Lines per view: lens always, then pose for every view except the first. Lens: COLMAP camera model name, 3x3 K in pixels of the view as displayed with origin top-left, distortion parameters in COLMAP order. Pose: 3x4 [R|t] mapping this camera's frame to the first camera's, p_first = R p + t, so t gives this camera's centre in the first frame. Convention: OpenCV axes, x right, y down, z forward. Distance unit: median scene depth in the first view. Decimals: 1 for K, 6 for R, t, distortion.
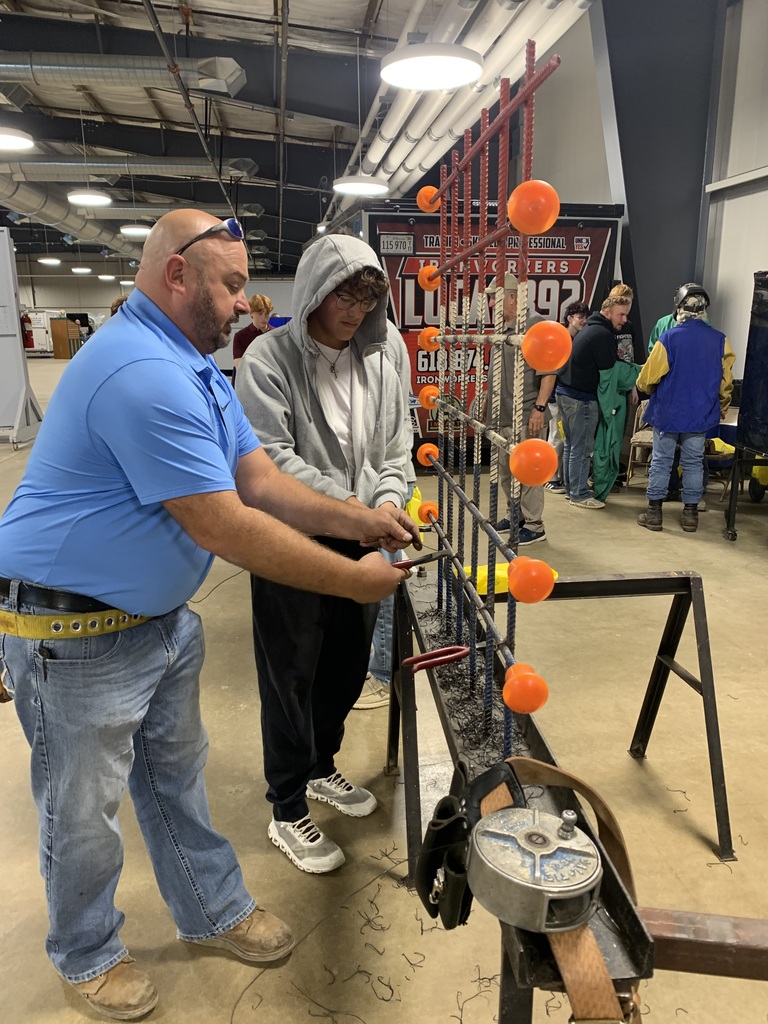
lens RADIAL K [[789.2, 0, 386.6], [0, 789.2, 515.8], [0, 0, 1]] dist [0.002796, -0.011108]
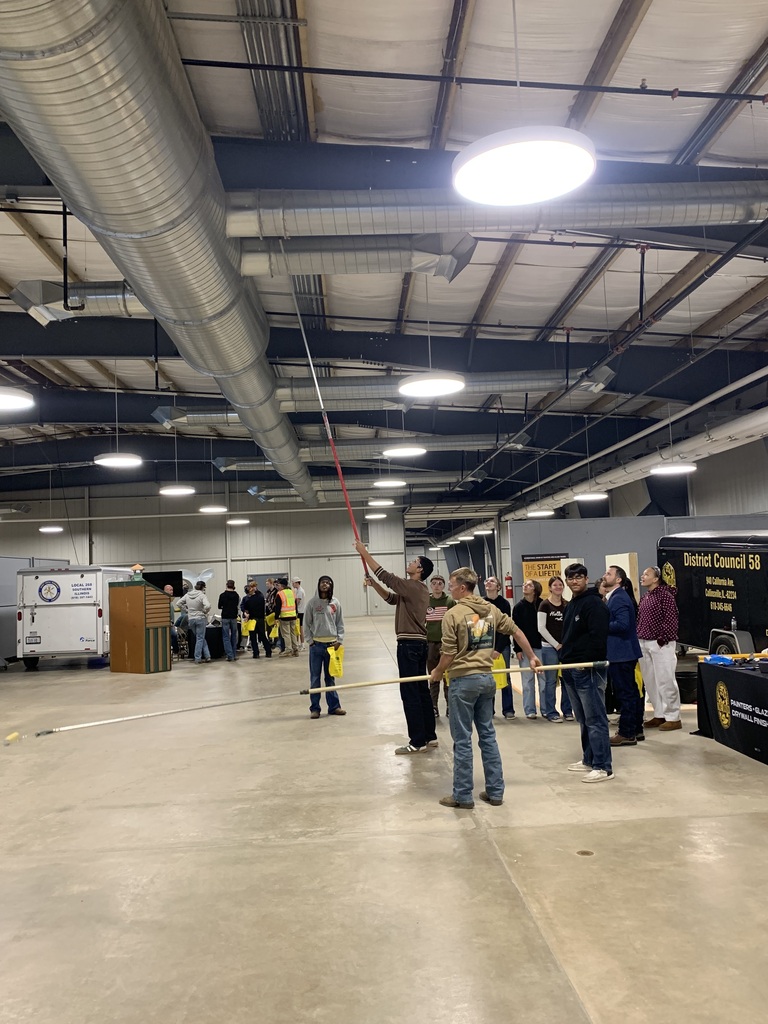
lens RADIAL K [[865.8, 0, 386.3], [0, 865.8, 510.6], [0, 0, 1]] dist [0.013119, 0.001612]
pose [[0.995563, -0.036141, -0.086877, -0.214484], [0.007699, 0.951486, -0.307595, -0.130602], [0.093779, 0.305561, 0.947543, 0.509605]]
